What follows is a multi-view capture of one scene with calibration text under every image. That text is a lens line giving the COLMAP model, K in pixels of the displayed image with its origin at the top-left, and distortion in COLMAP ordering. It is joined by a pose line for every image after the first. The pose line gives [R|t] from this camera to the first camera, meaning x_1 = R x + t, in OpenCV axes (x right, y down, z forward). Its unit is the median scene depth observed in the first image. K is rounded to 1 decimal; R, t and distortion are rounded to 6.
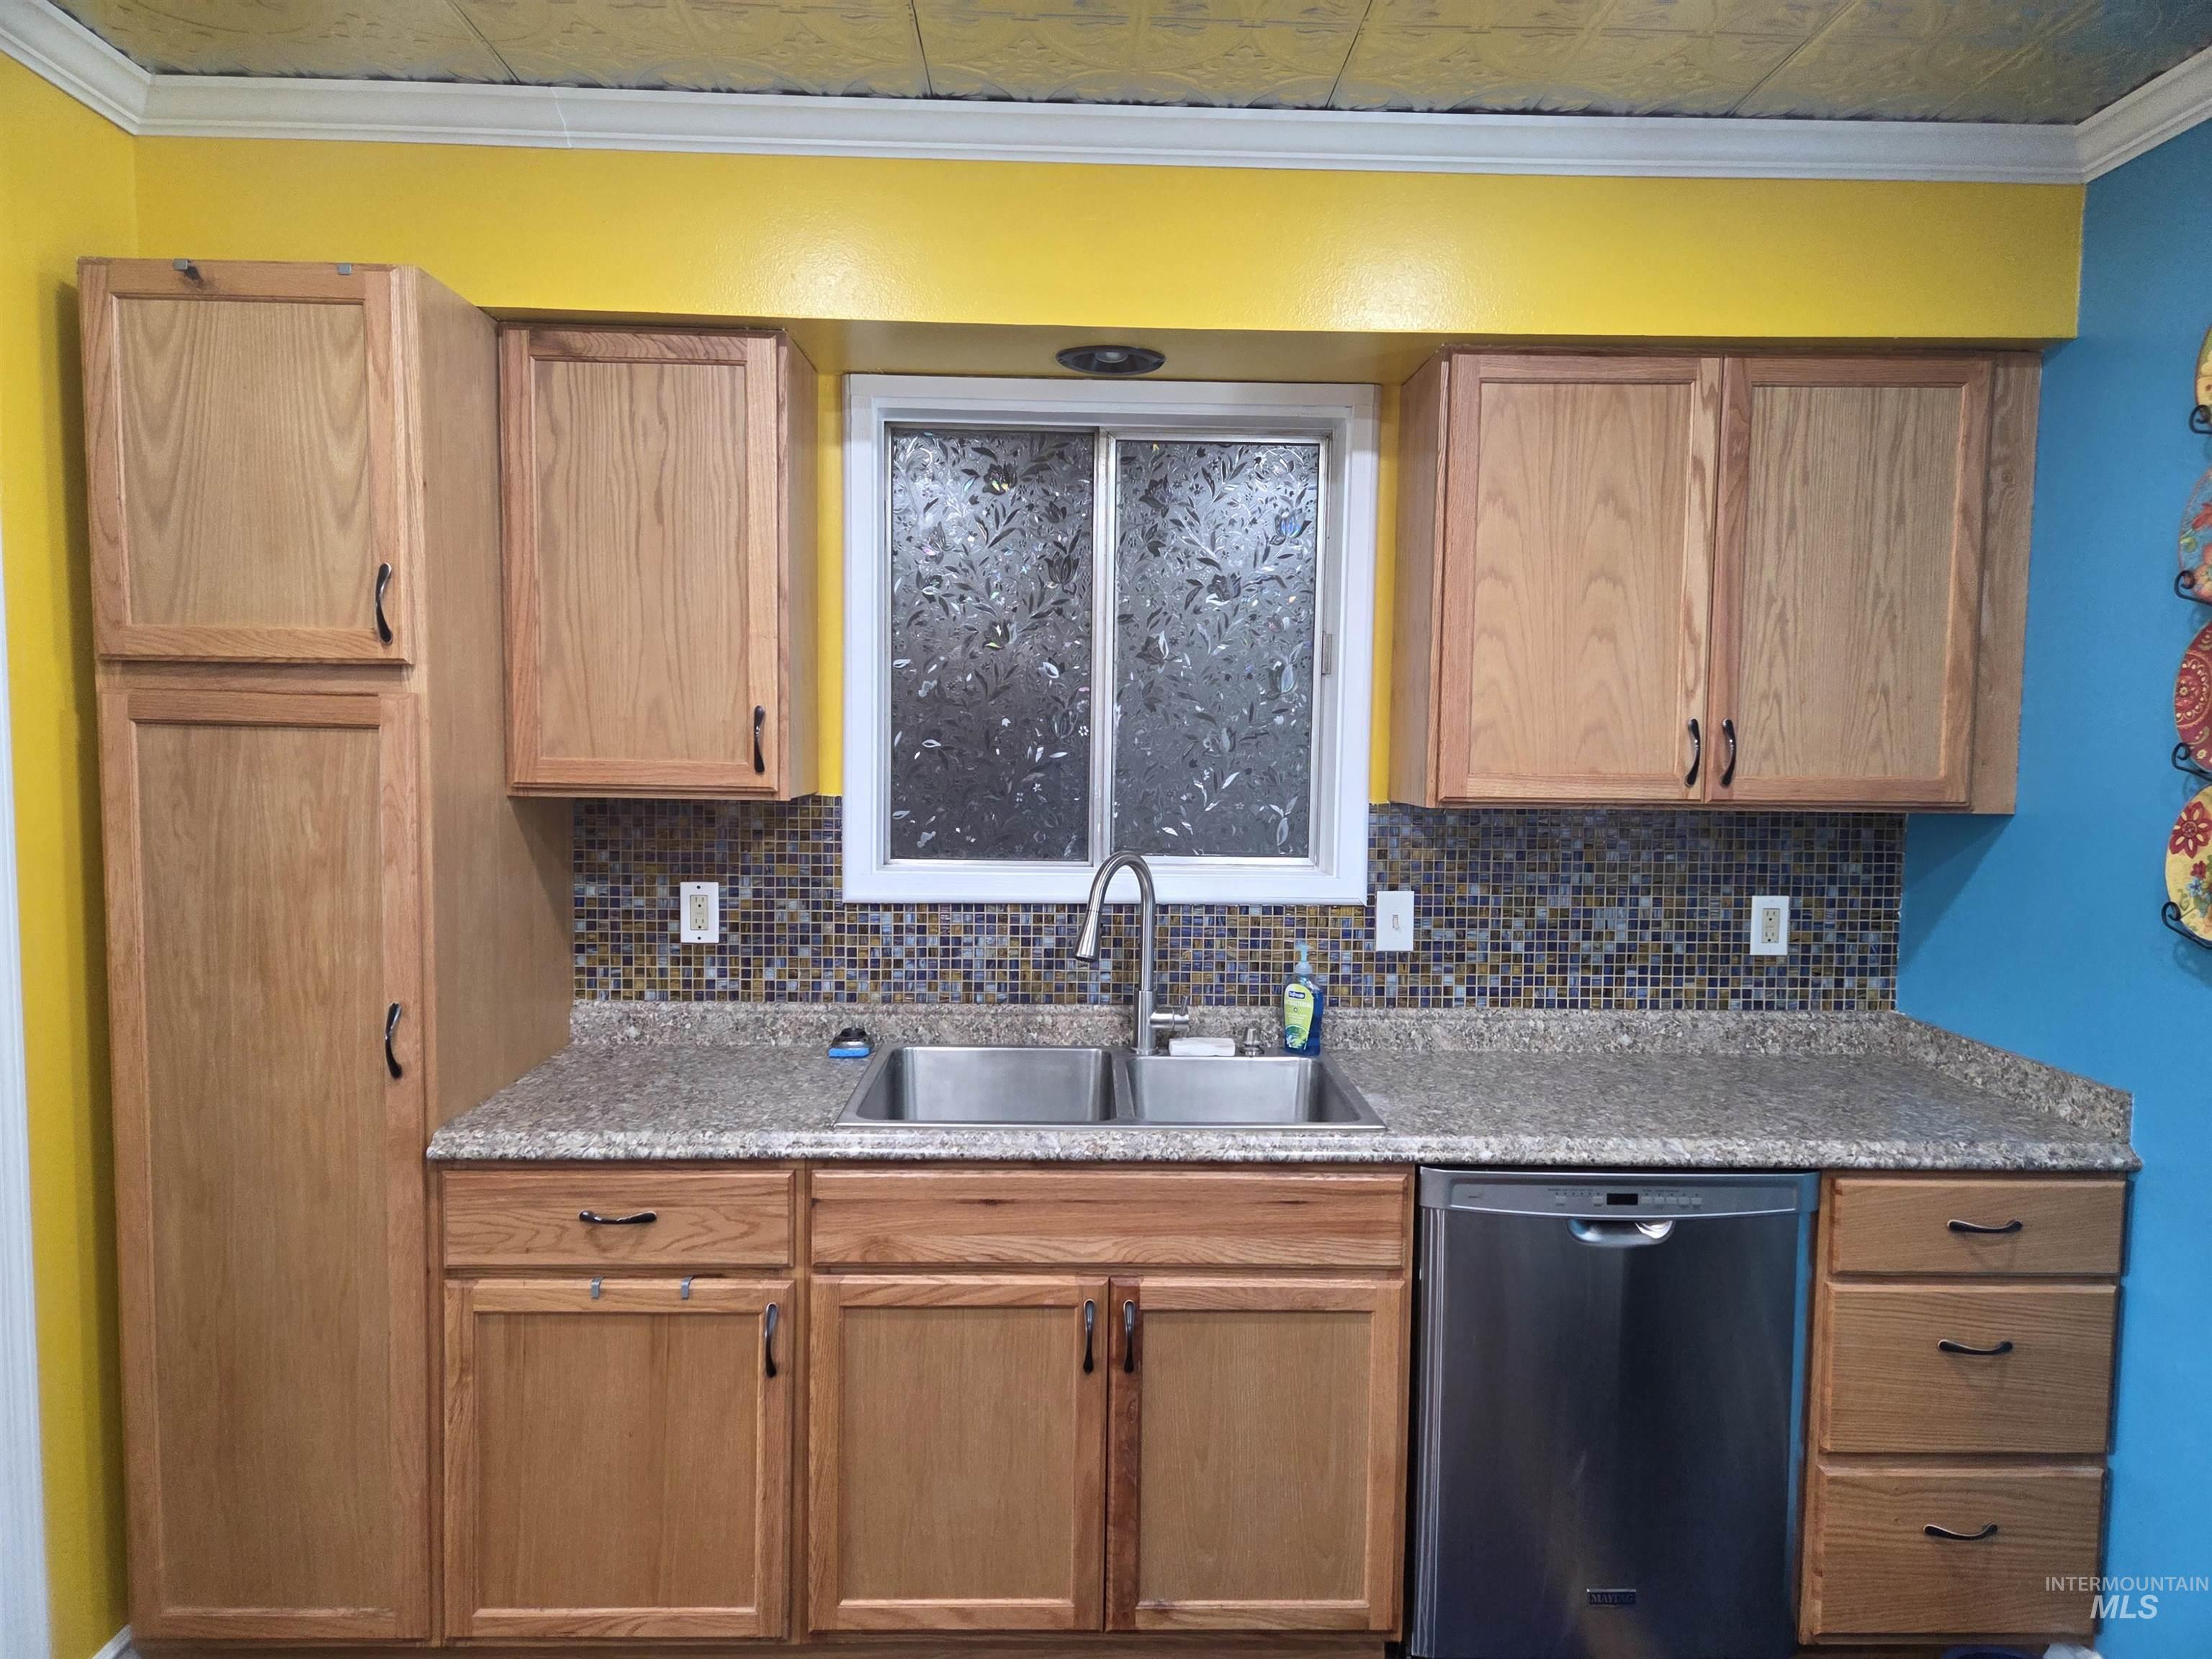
lens RADIAL K [[1484.8, 0, 1113.5], [0, 1484.8, 822.7], [0, 0, 1]] dist [0.069414, -0.052047]
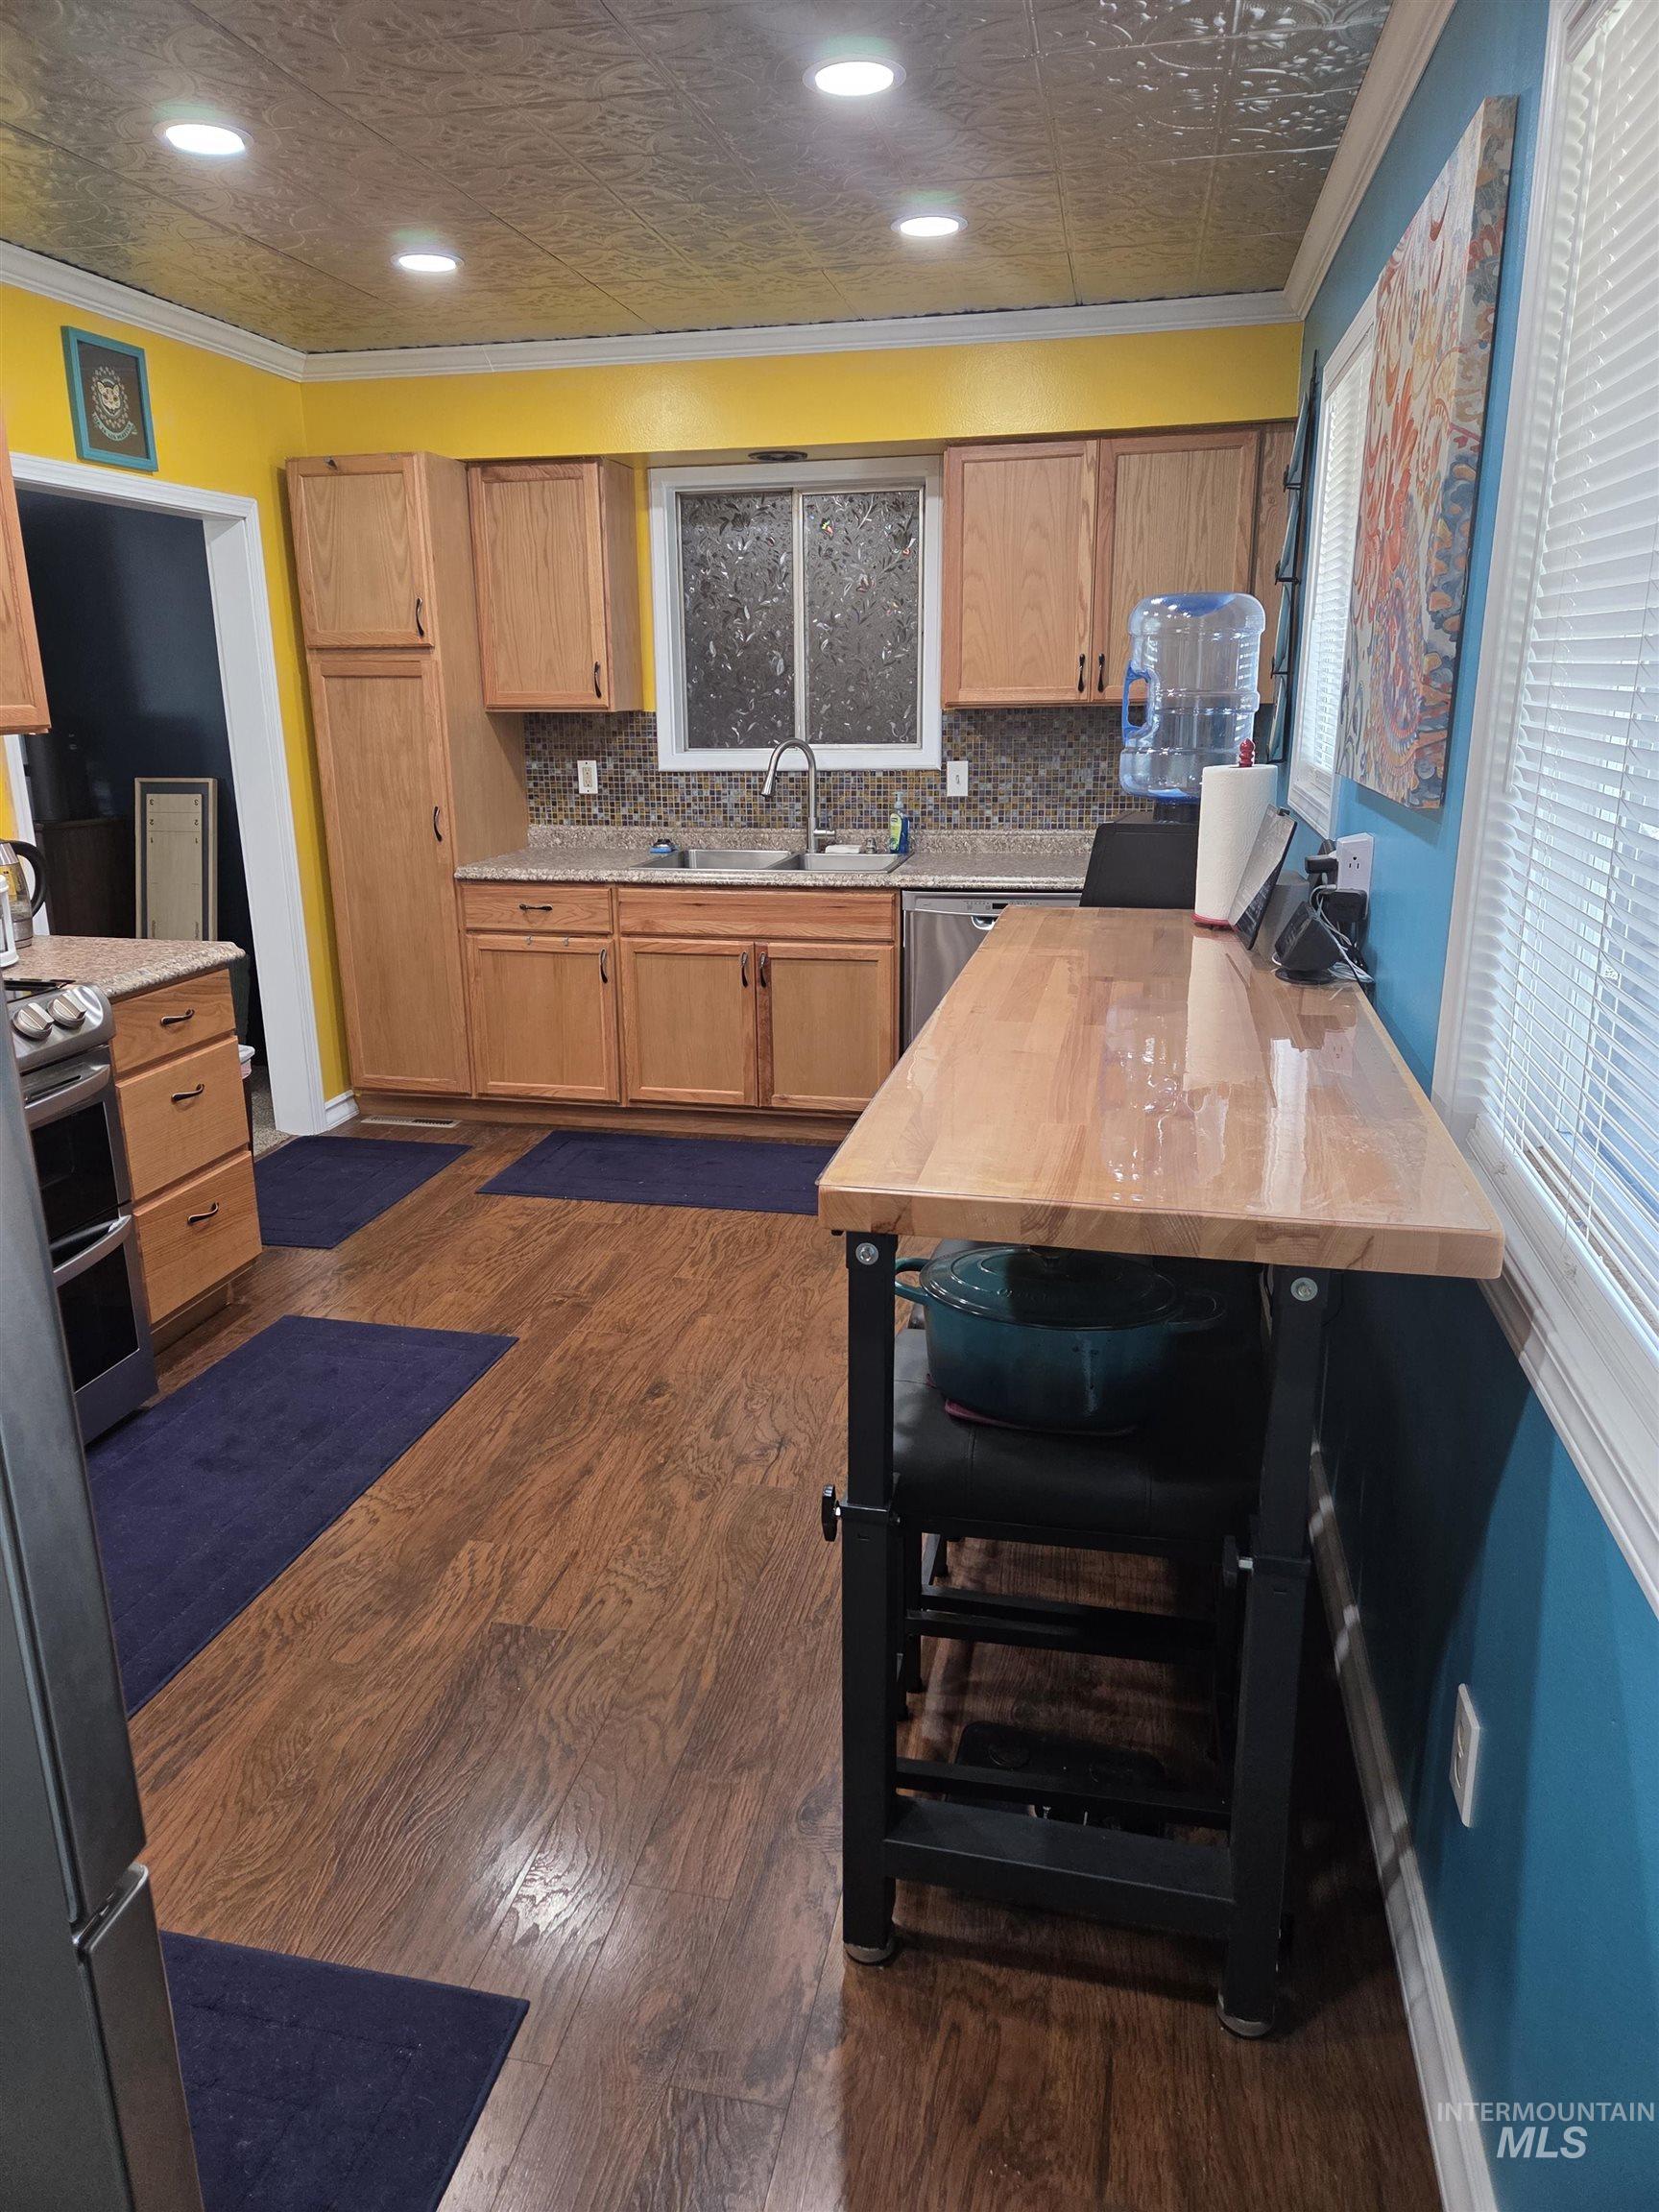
lens RADIAL K [[1484.8, 0, 791.3], [0, 1484.8, 1083.6], [0, 0, 1]] dist [0.069414, -0.052047]
pose [[0.967225, 0.041009, -0.250586, 0.549723], [0.009682, 0.980198, 0.197784, 0.083172], [0.253735, -0.193728, 0.947675, -0.951718]]
